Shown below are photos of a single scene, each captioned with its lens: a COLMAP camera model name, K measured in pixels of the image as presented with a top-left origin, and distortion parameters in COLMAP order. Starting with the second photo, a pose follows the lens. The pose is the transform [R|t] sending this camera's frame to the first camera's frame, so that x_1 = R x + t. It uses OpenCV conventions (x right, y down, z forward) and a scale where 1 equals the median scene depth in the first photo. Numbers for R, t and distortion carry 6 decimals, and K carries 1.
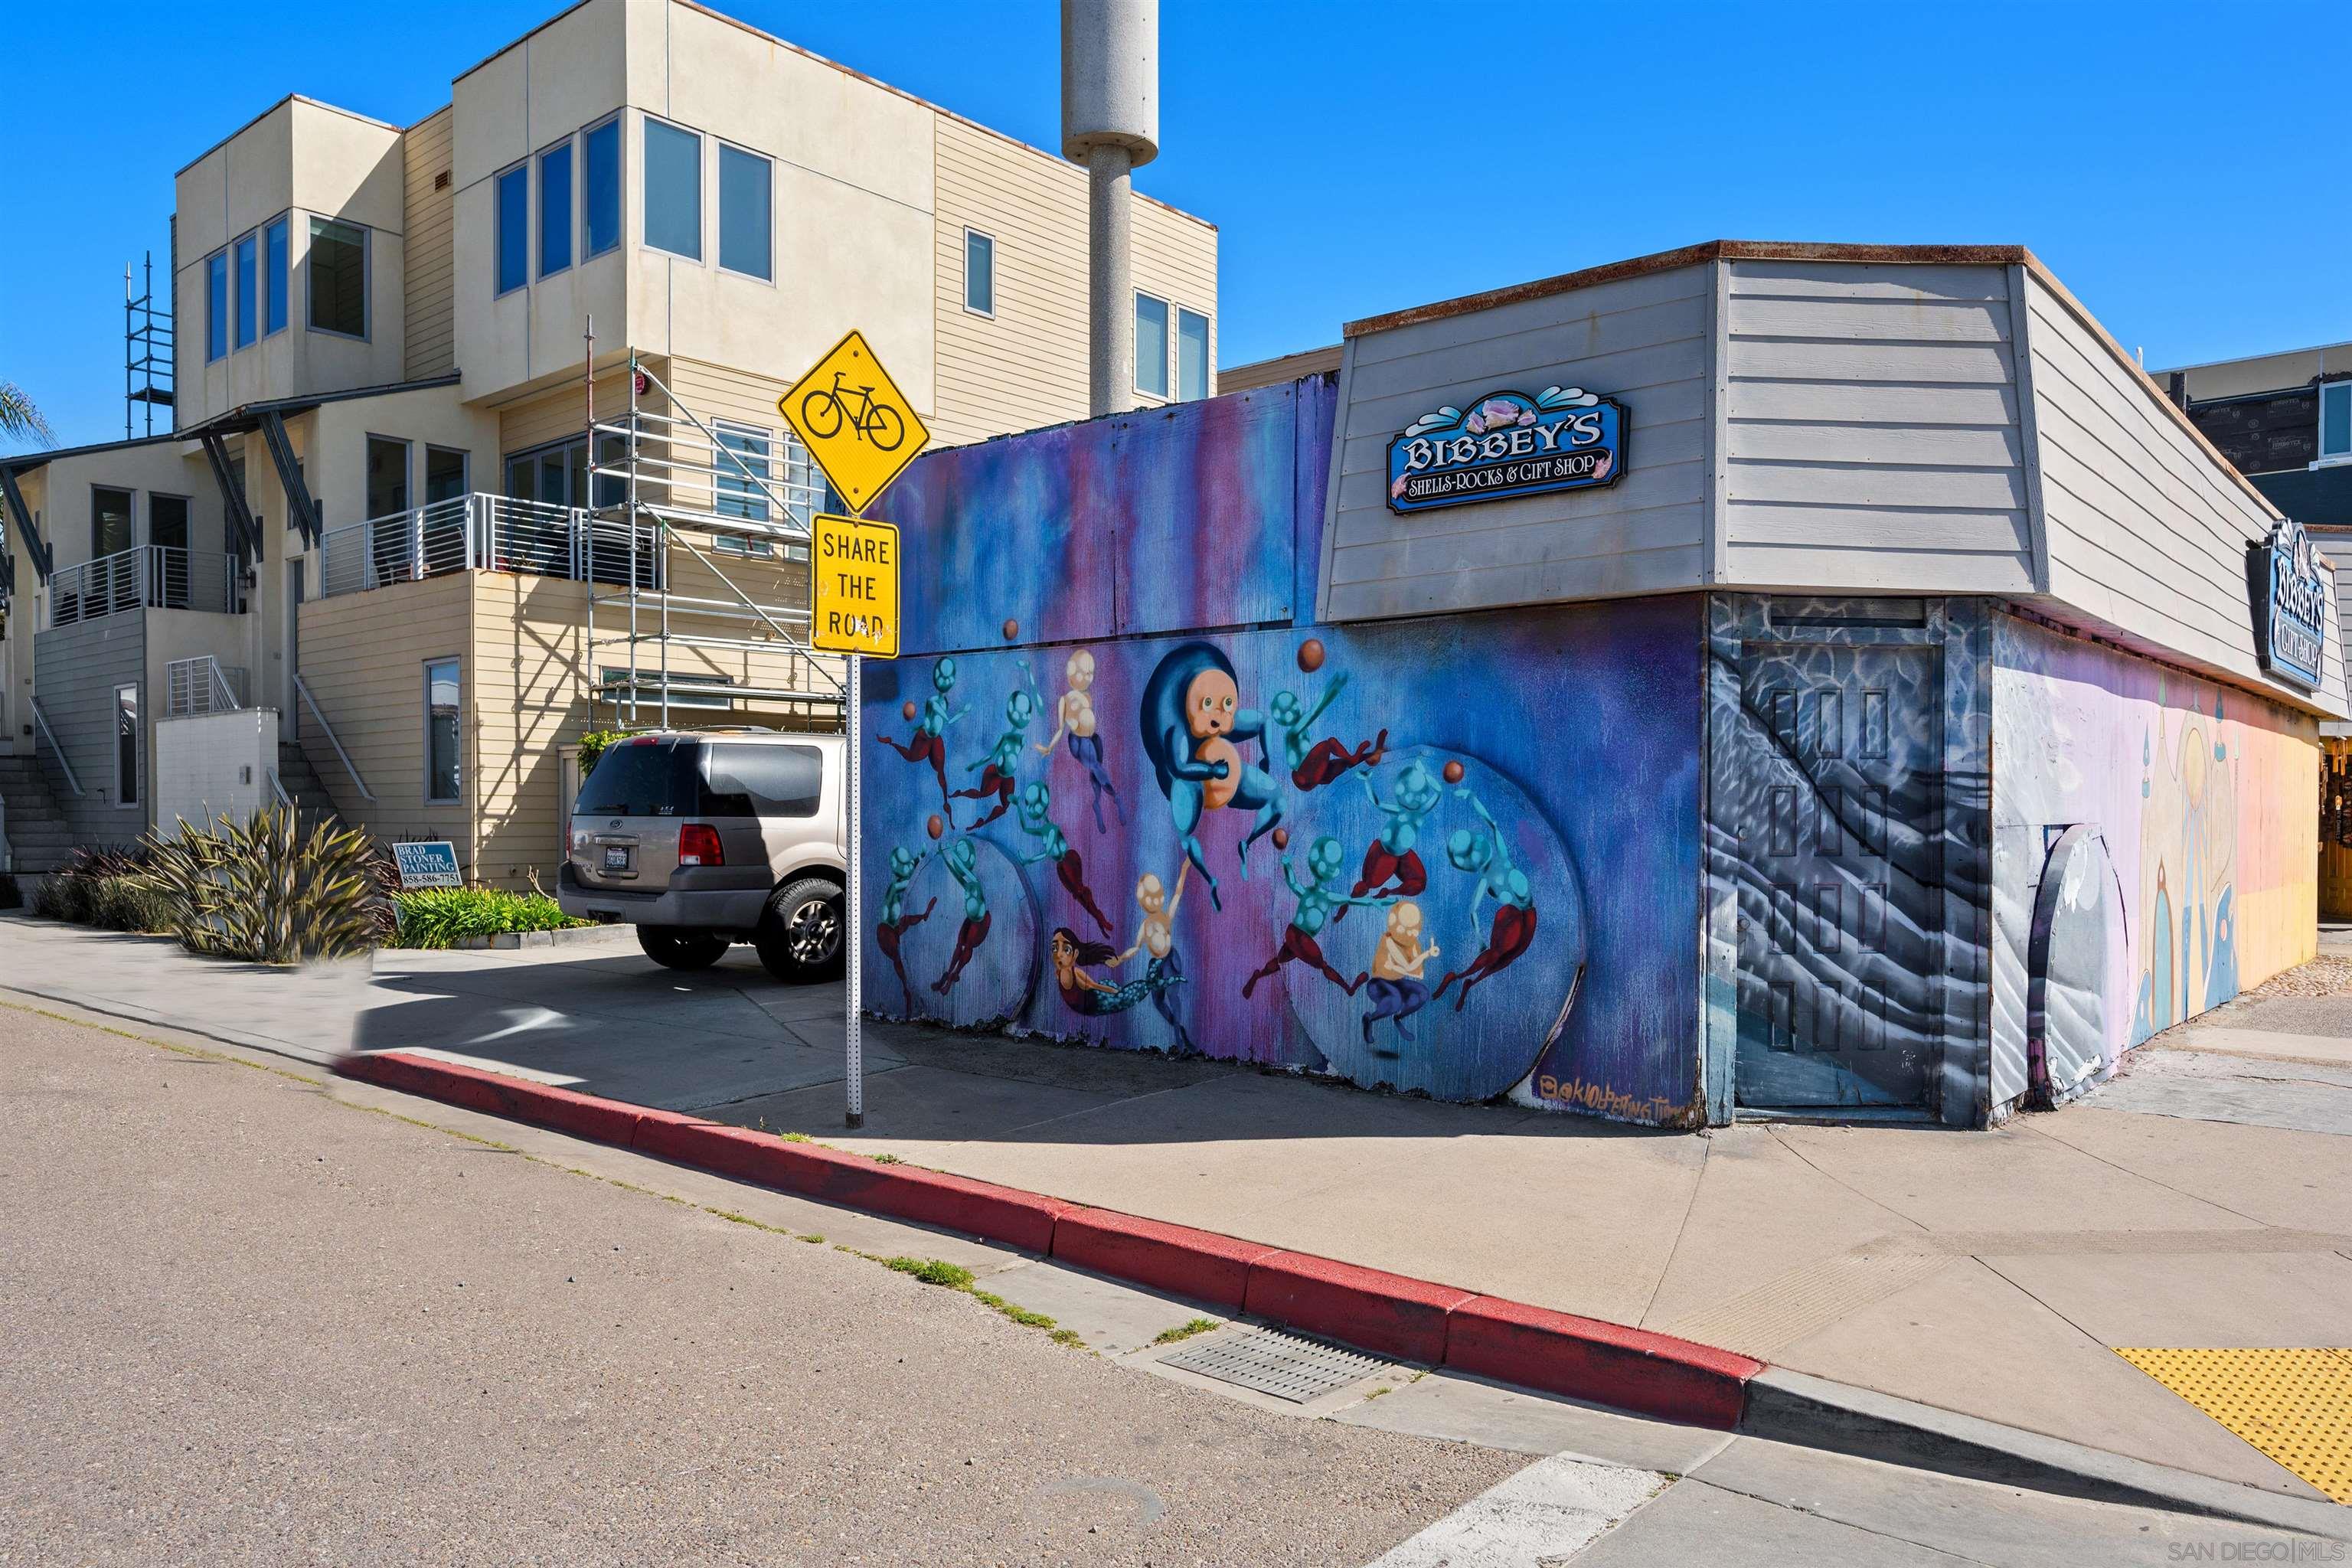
lens RADIAL K [[1658.3, 0, 1165.6], [0, 1658.3, 827.2], [0, 0, 1]] dist [-0.002785, -0.000422]
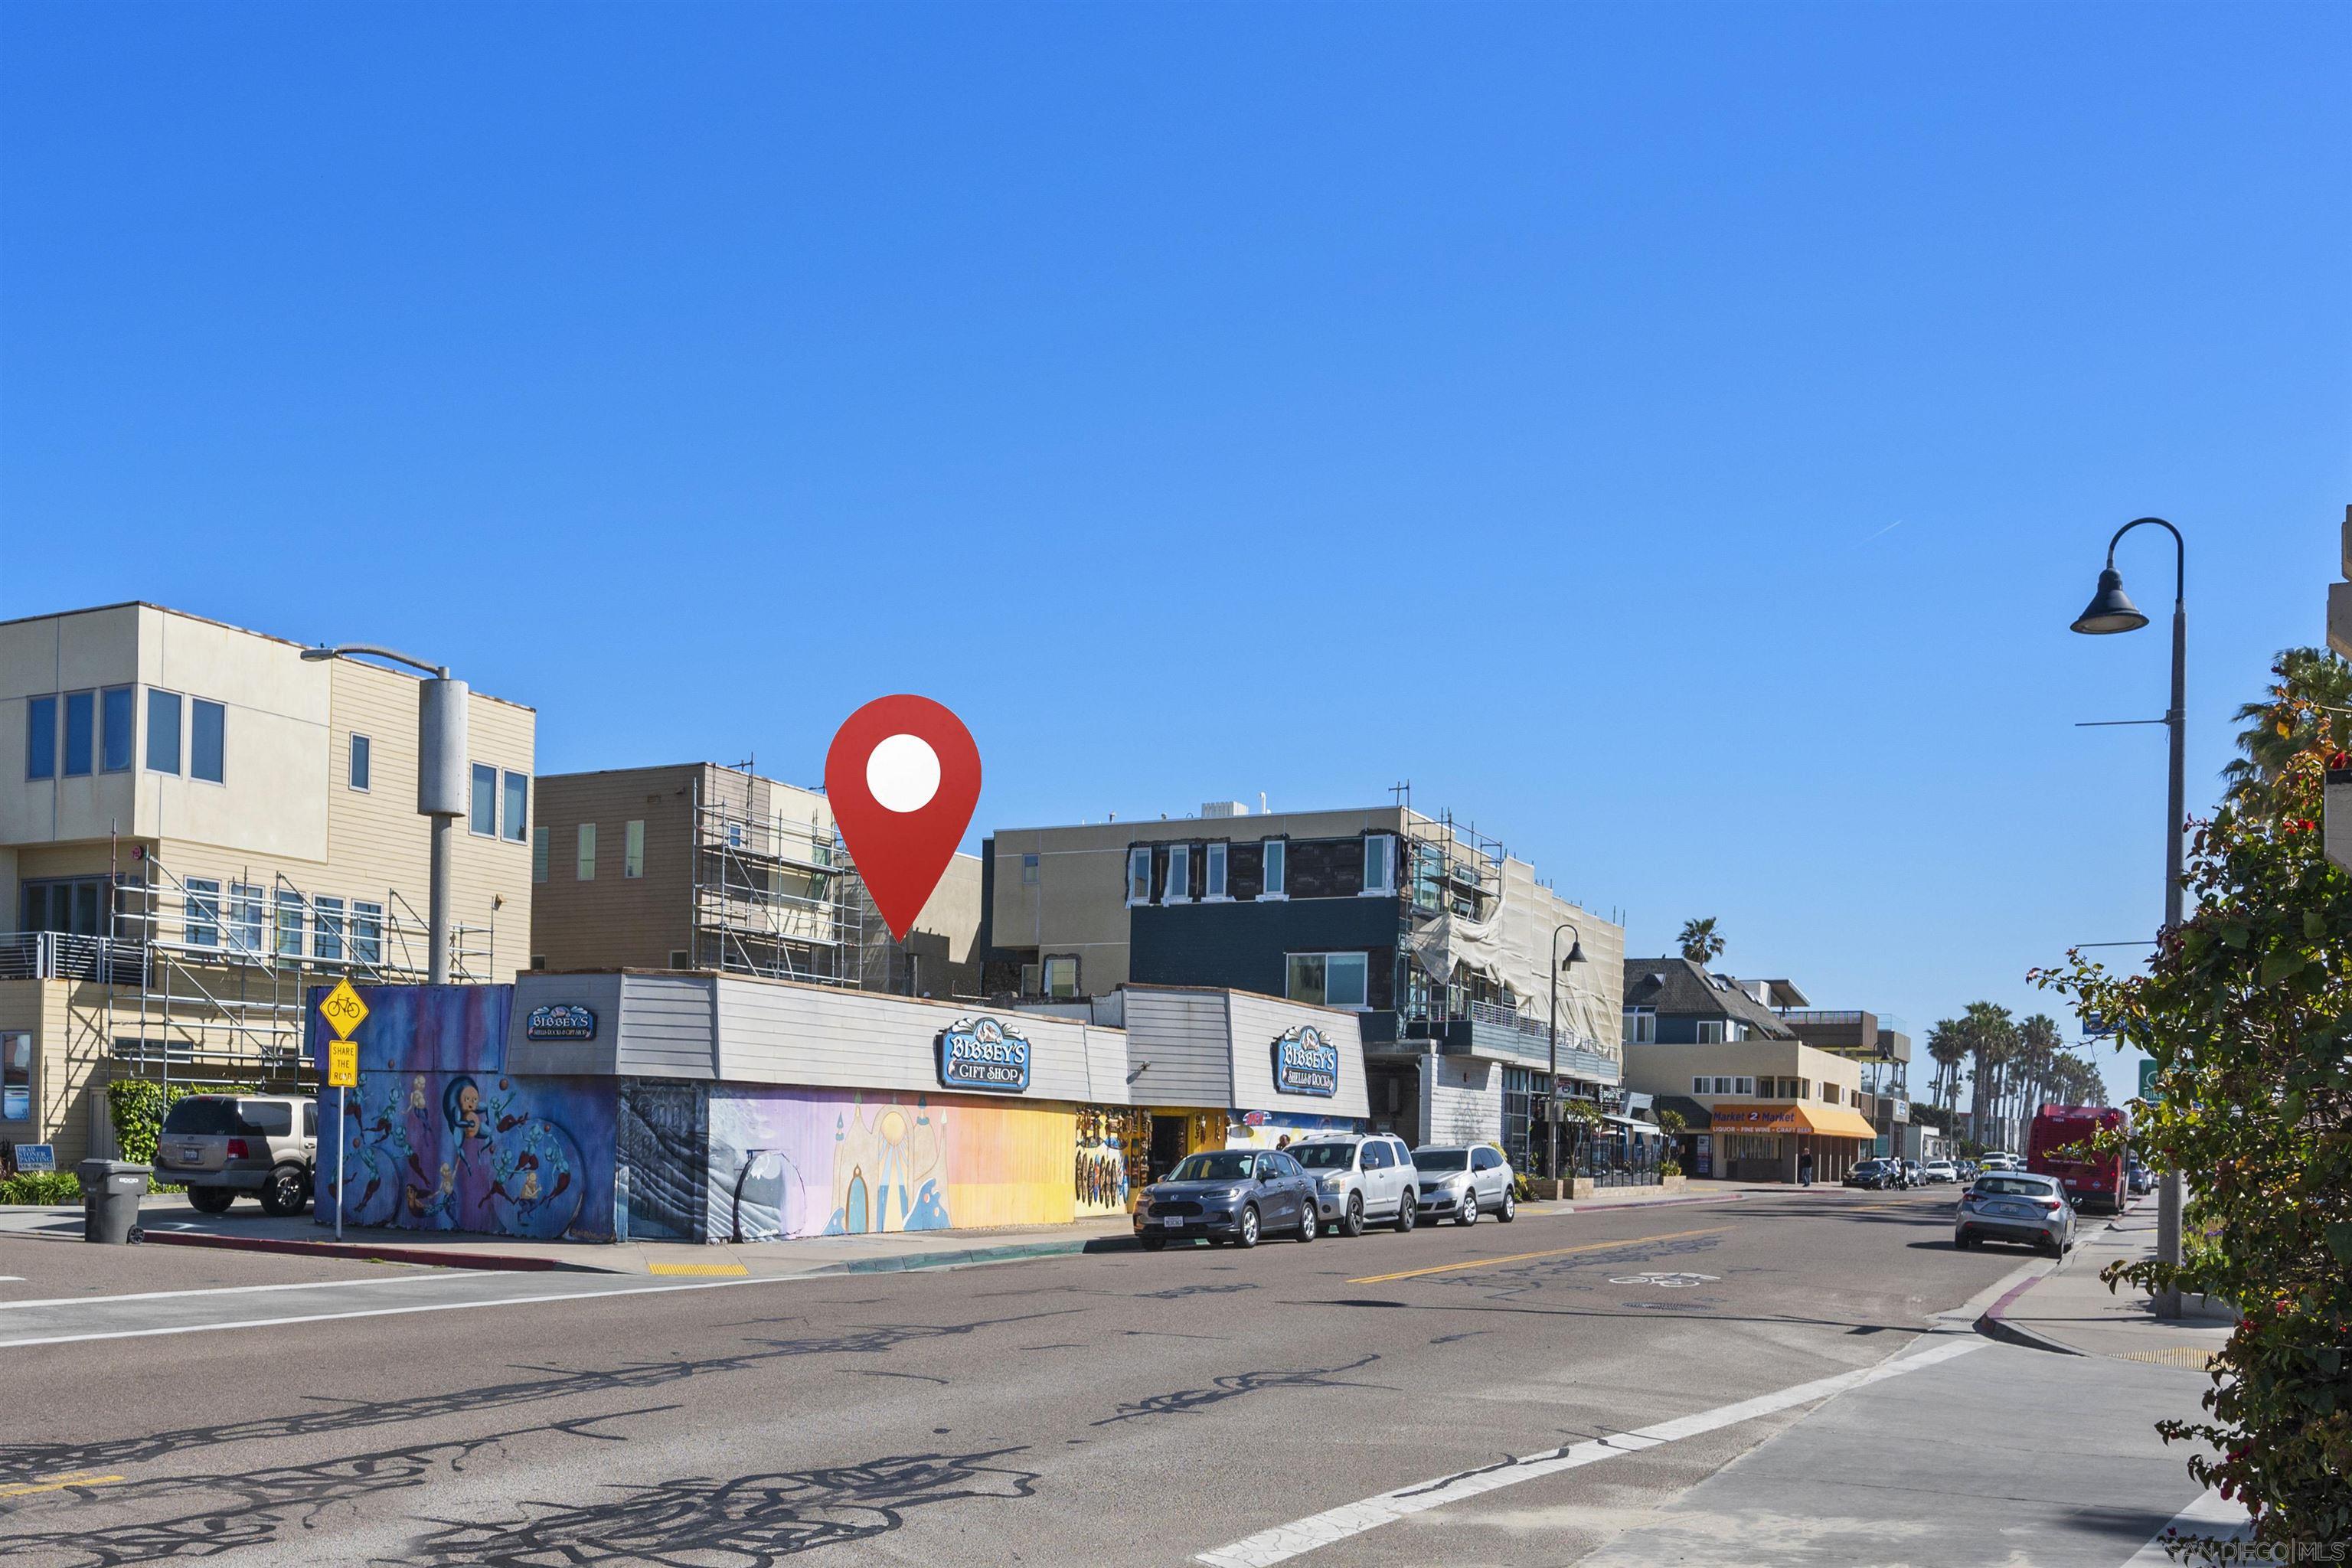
lens RADIAL K [[2153.7, 0, 942.8], [0, 2153.7, 1145.4], [0, 0, 1]] dist [-0.005432, 0.001990]
pose [[0.983580, 0.019209, 0.179450, 0.145556], [-0.018982, 0.999815, -0.002985, -0.003545], [-0.179474, -0.000470, 0.983763, -2.370092]]
